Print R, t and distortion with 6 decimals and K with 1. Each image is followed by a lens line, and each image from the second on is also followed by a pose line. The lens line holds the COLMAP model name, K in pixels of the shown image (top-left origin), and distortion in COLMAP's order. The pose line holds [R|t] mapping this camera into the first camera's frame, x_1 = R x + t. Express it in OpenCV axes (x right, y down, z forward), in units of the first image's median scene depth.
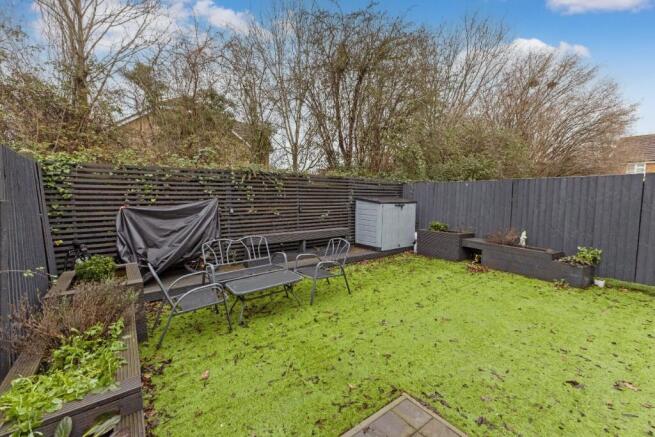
lens RADIAL K [[284.4, 0, 324.0], [0, 284.4, 217.8], [0, 0, 1]] dist [0.003368, 0.000312]
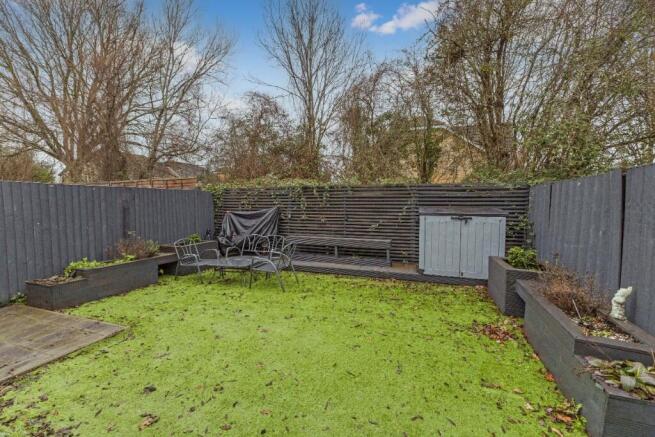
lens RADIAL K [[284.4, 0, 324.0], [0, 284.4, 217.8], [0, 0, 1]] dist [0.003368, 0.000312]
pose [[0.538938, 0.034318, -0.841646, 0.826206], [-0.069526, 0.997573, -0.003844, -0.022200], [0.839472, 0.060587, 0.540015, 0.382409]]
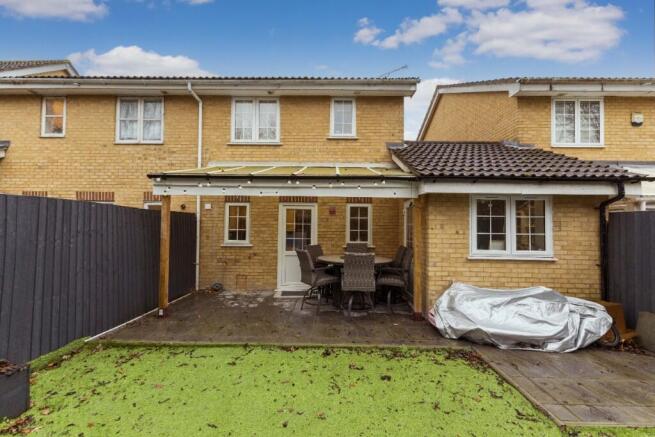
lens RADIAL K [[280.1, 0, 326.8], [0, 280.1, 218.0], [0, 0, 1]] dist [0.004254, 0.000097]
pose [[-0.798365, 0.006082, 0.602144, 0.134246], [0.038811, 0.998390, 0.041374, -0.084373], [-0.600922, 0.056401, -0.797315, 0.868841]]
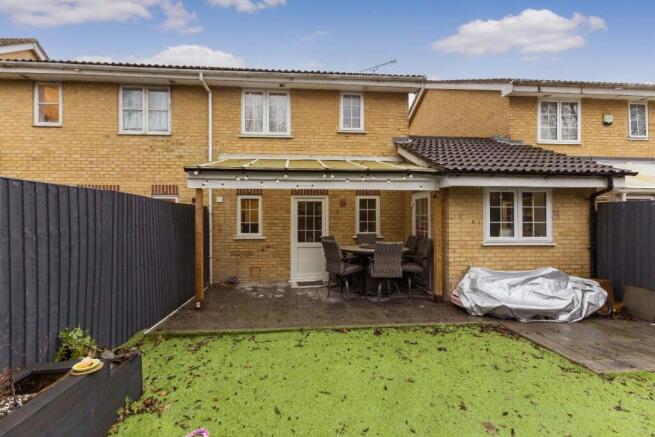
lens RADIAL K [[284.4, 0, 324.0], [0, 284.4, 217.8], [0, 0, 1]] dist [0.003368, 0.000312]
pose [[-0.853397, 0.000536, 0.521261, 0.260444], [0.044566, 0.996413, 0.071938, -0.094119], [-0.519353, 0.084623, -0.850360, 1.023997]]
